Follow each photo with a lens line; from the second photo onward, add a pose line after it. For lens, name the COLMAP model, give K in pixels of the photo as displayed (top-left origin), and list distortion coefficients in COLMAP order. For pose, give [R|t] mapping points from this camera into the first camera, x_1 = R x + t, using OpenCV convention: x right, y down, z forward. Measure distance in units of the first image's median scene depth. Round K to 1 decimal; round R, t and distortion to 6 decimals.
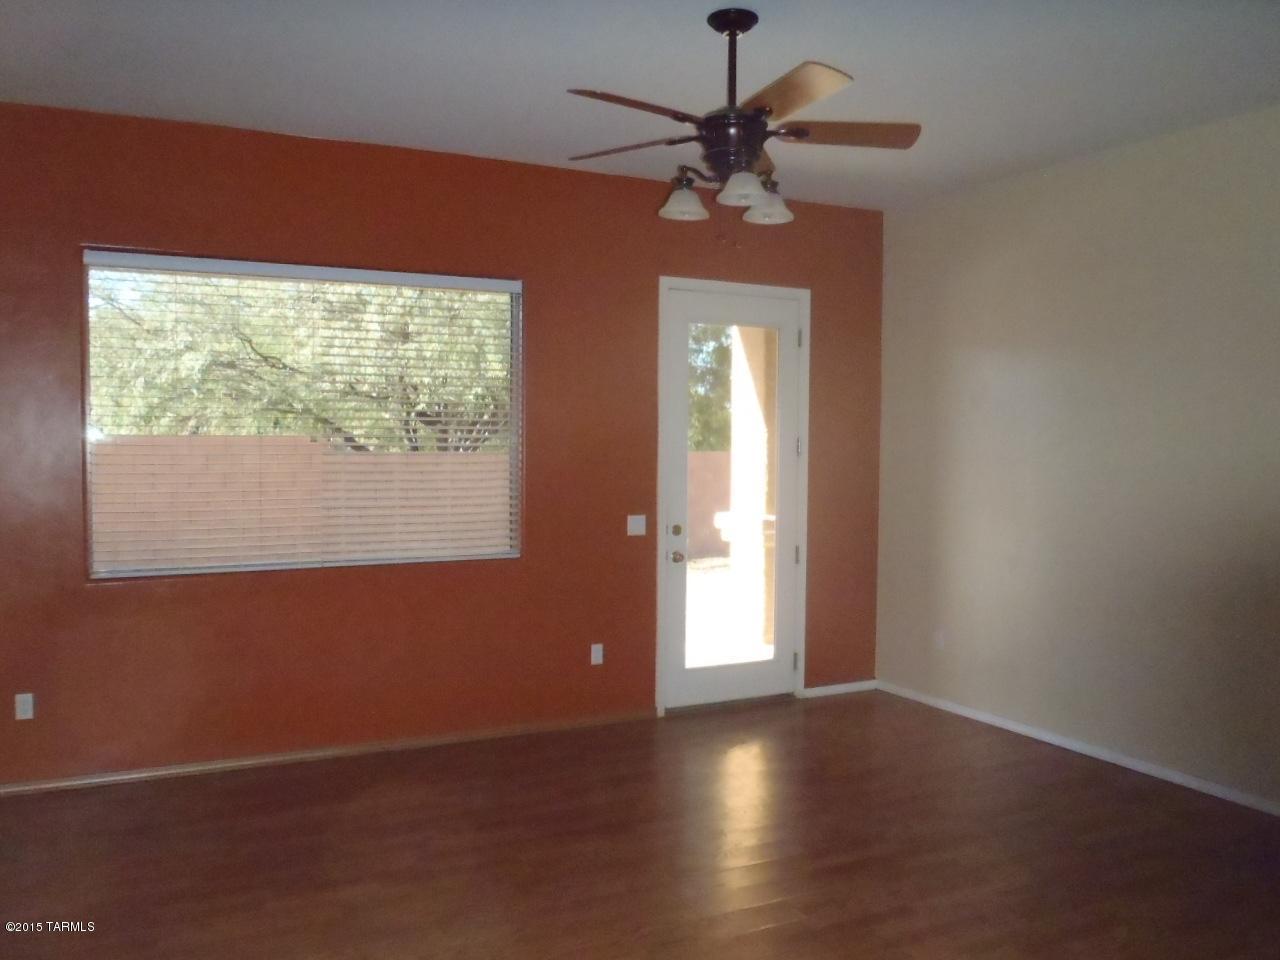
lens RADIAL K [[1074.1, 0, 631.3], [0, 1074.1, 477.4], [0, 0, 1]] dist [-0.000400, -0.003191]
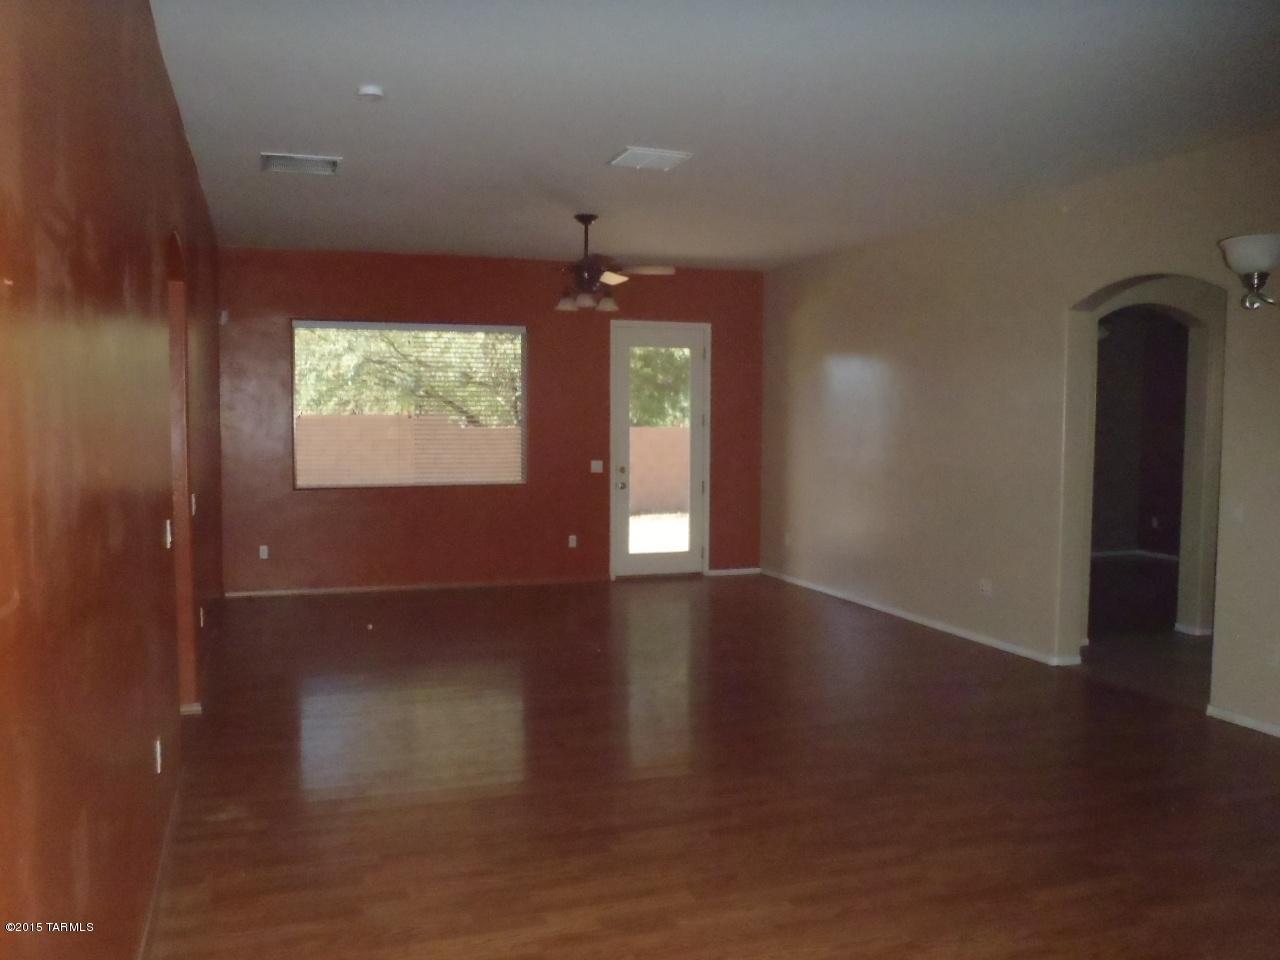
lens RADIAL K [[1074.1, 0, 646.3], [0, 1074.1, 481.3], [0, 0, 1]] dist [-0.000400, -0.003191]
pose [[0.992353, 0.004249, -0.123358, 0.131560], [-0.001435, 0.999737, 0.022893, 0.012883], [0.123423, -0.022541, 0.992098, -0.305333]]
